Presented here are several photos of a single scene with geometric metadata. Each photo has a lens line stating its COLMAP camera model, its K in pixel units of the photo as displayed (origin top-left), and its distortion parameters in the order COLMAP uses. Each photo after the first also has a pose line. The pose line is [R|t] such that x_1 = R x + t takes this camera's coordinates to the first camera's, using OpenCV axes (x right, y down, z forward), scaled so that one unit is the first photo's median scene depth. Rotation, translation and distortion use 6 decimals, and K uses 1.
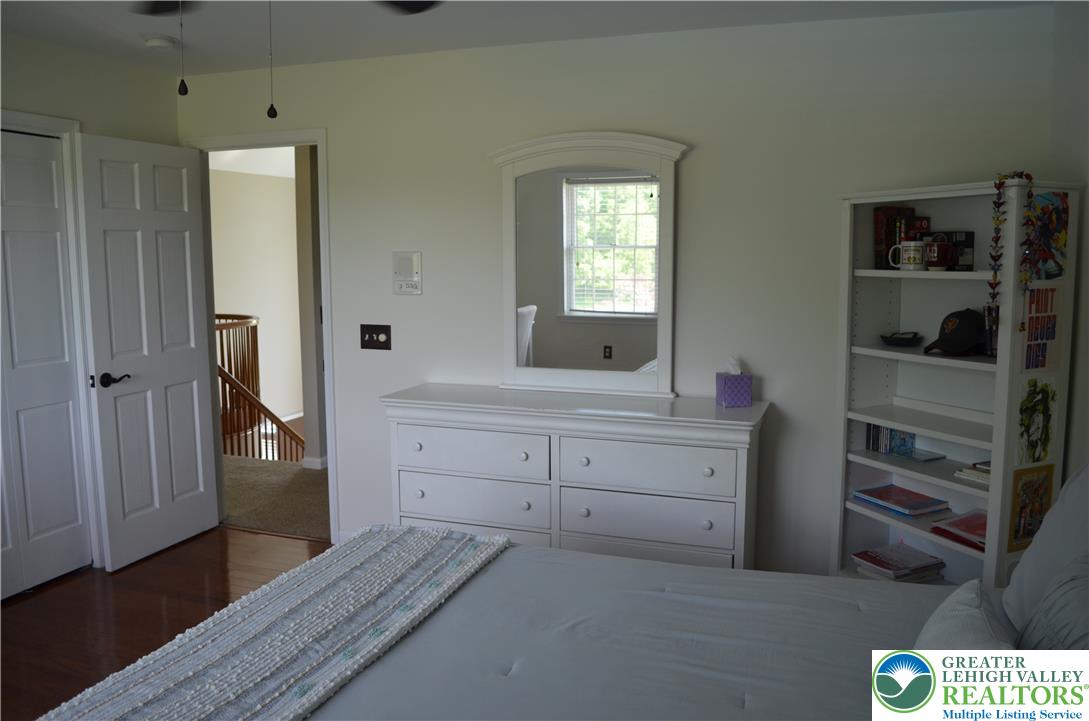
lens RADIAL K [[856.3, 0, 552.0], [0, 856.3, 363.1], [0, 0, 1]] dist [-0.078108, 0.008305]
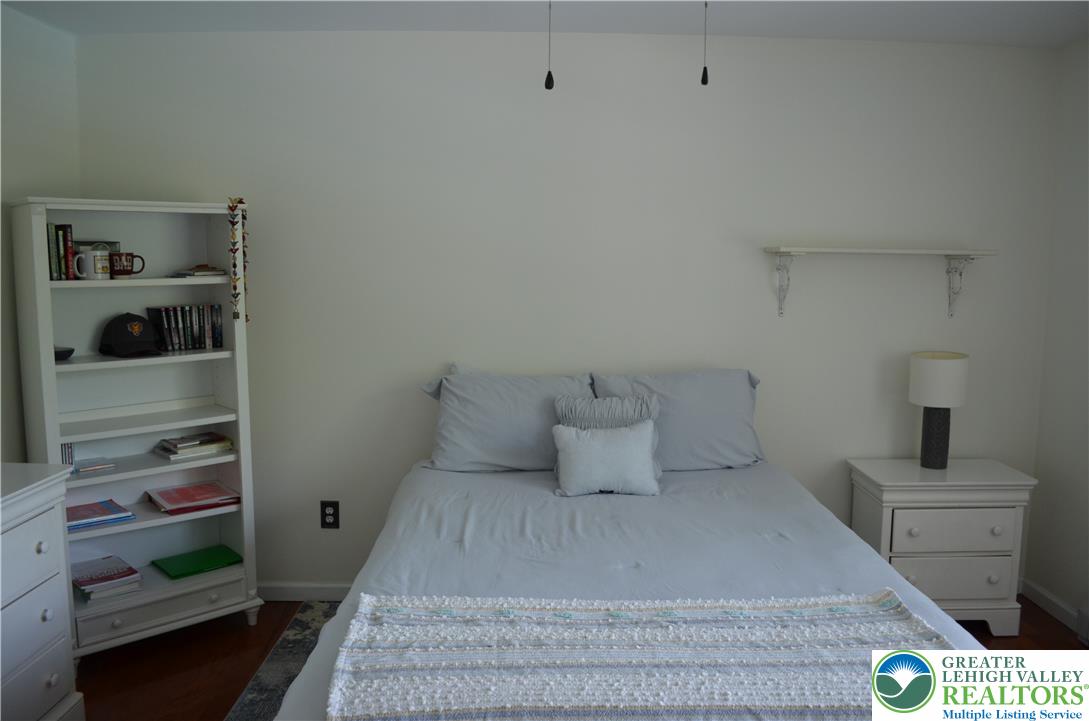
lens RADIAL K [[856.3, 0, 552.0], [0, 856.3, 363.1], [0, 0, 1]] dist [-0.078108, 0.008305]
pose [[-0.342030, -0.112038, 0.932986, -0.698768], [0.111075, 0.981086, 0.158534, -0.110596], [-0.933101, 0.157855, -0.323116, 0.835840]]
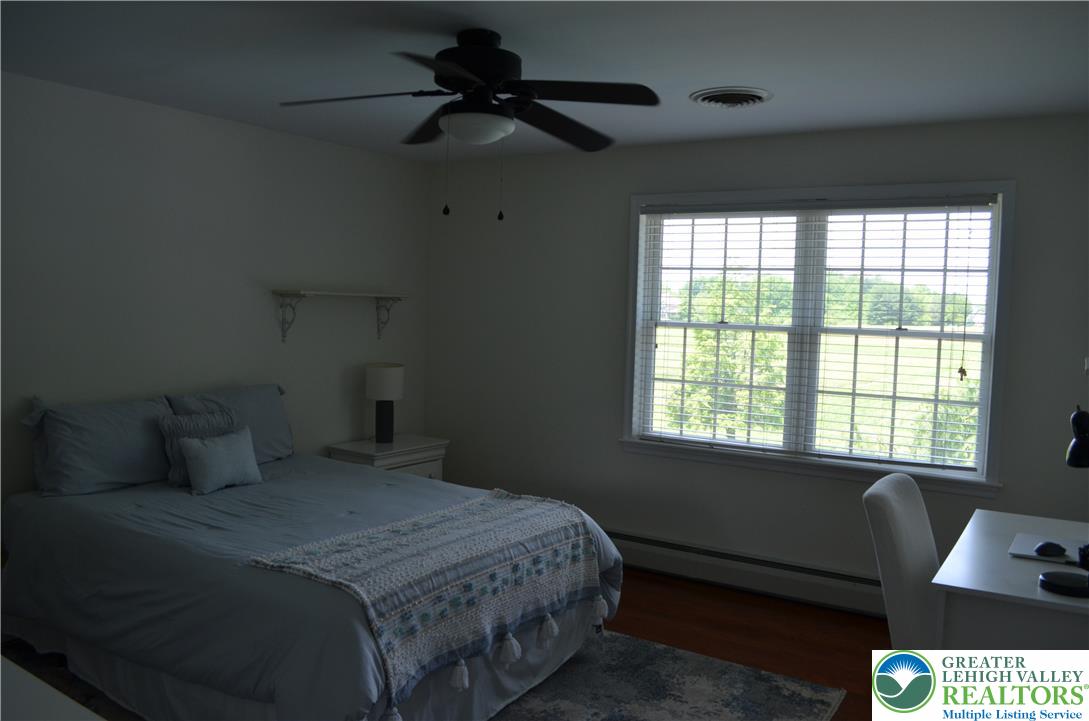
lens RADIAL K [[856.3, 0, 552.0], [0, 856.3, 363.1], [0, 0, 1]] dist [-0.078108, 0.008305]
pose [[-0.969824, -0.039616, 0.240568, -0.549874], [0.005518, 0.982891, 0.184103, -0.192690], [-0.243745, 0.179875, -0.953013, 1.478904]]
